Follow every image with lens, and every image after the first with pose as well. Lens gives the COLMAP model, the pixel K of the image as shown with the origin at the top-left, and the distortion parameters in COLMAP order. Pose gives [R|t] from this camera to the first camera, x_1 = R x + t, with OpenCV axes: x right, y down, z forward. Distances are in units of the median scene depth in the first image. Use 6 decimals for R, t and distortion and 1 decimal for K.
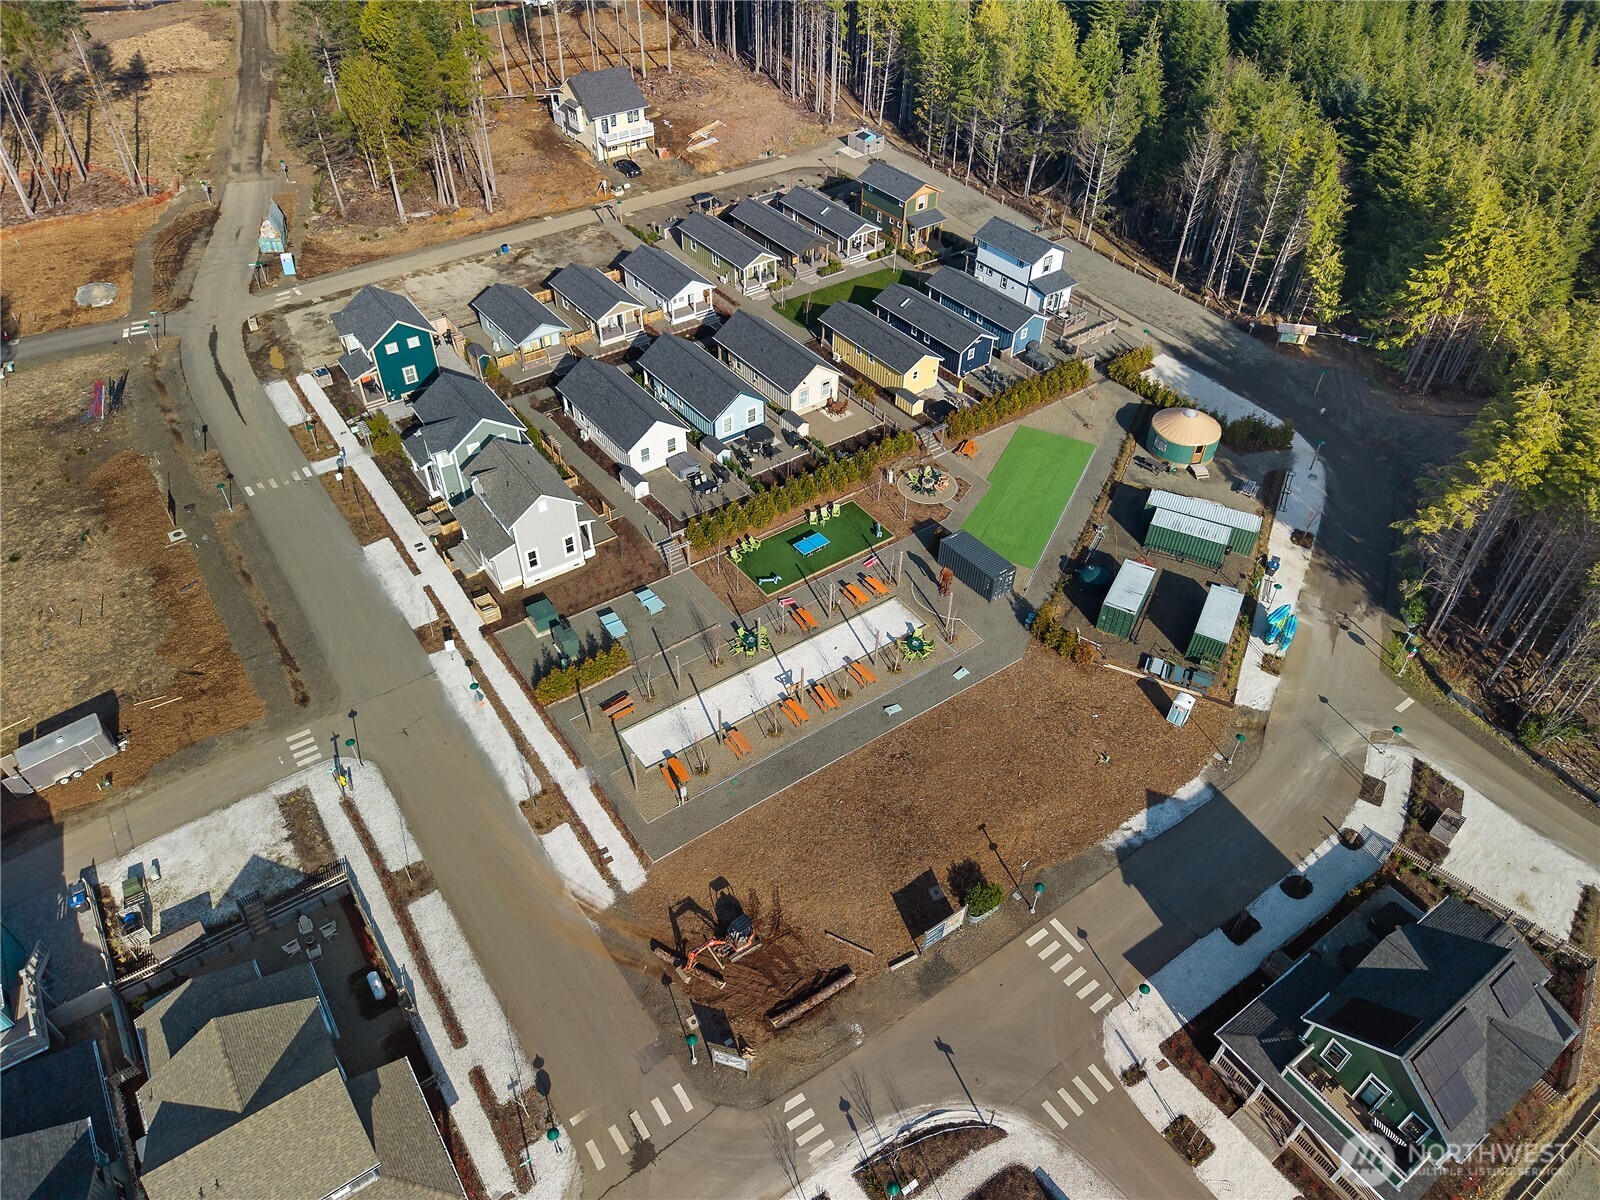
lens RADIAL K [[1069.7, 0, 798.4], [0, 1069.7, 611.3], [0, 0, 1]] dist [0.016981, -0.014446]
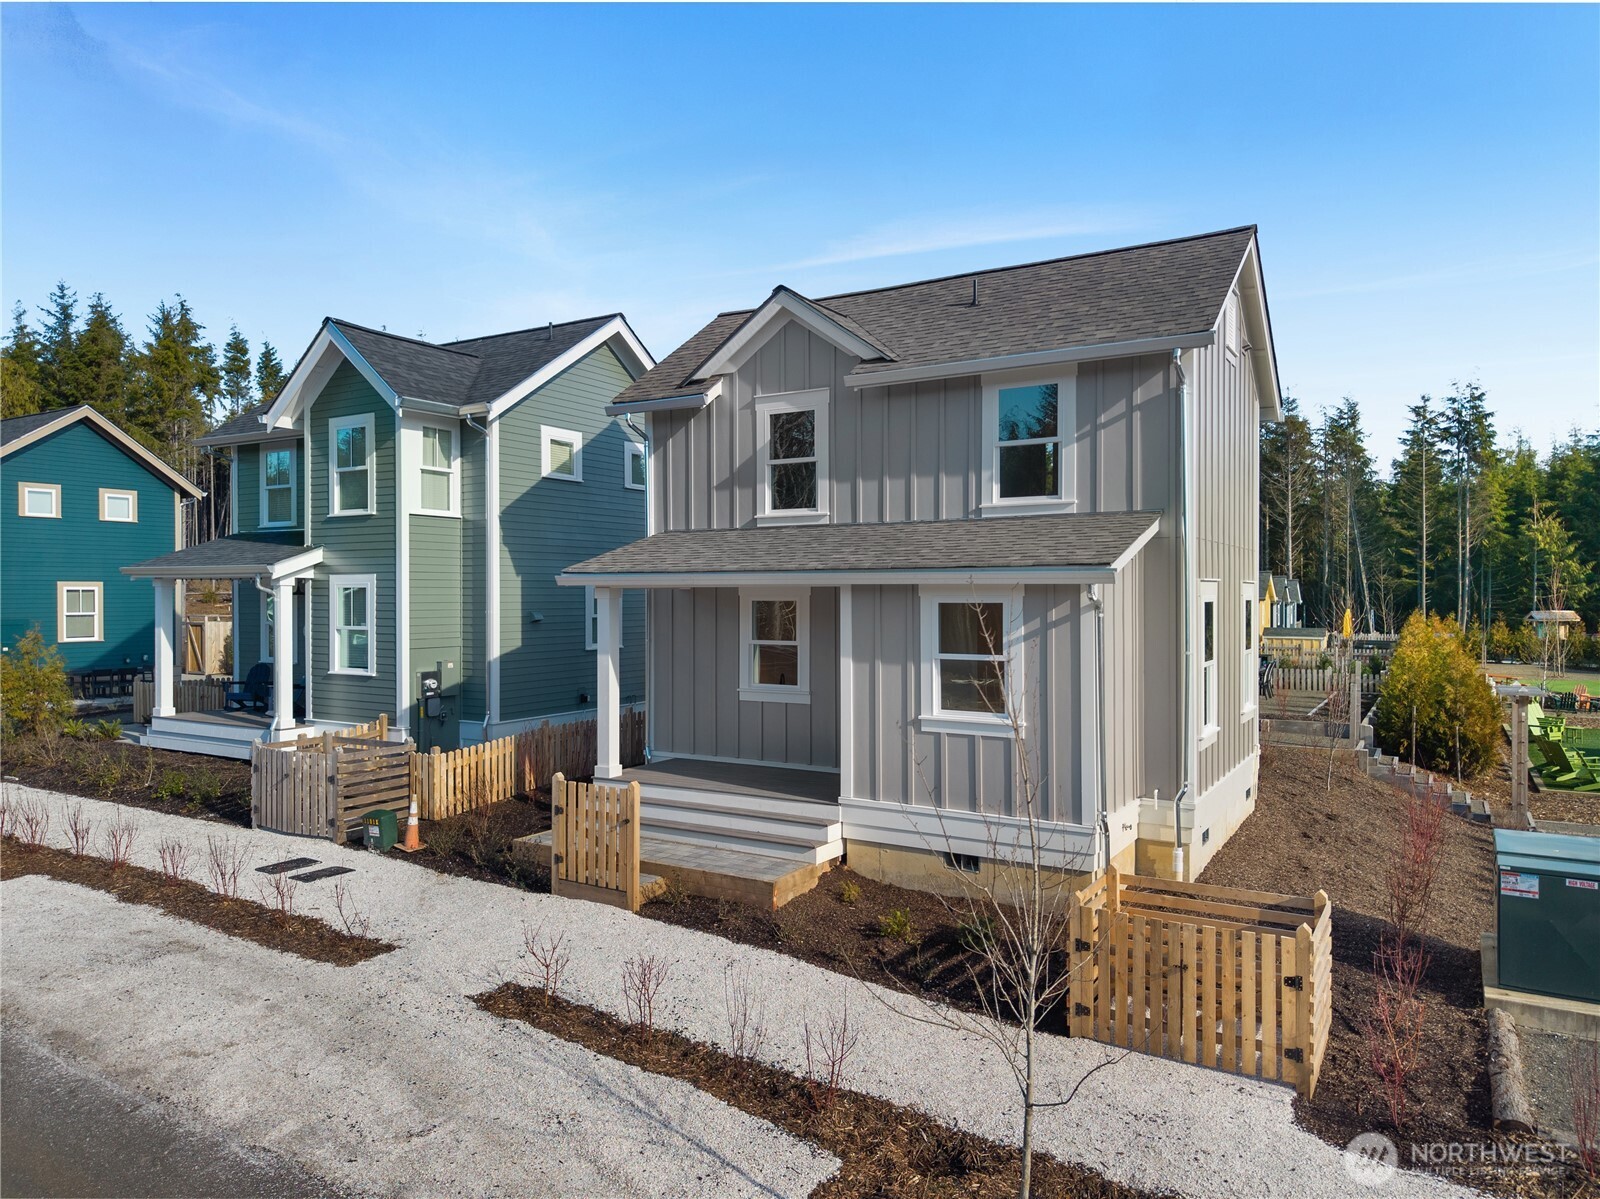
lens RADIAL K [[1069.7, 0, 805.5], [0, 1069.7, 600.3], [0, 0, 1]] dist [0.016981, -0.014446]
pose [[0.912150, -0.017382, 0.409487, -0.343861], [0.286603, 0.741258, -0.606956, 0.022749], [-0.292985, 0.670995, 0.681120, 0.840512]]
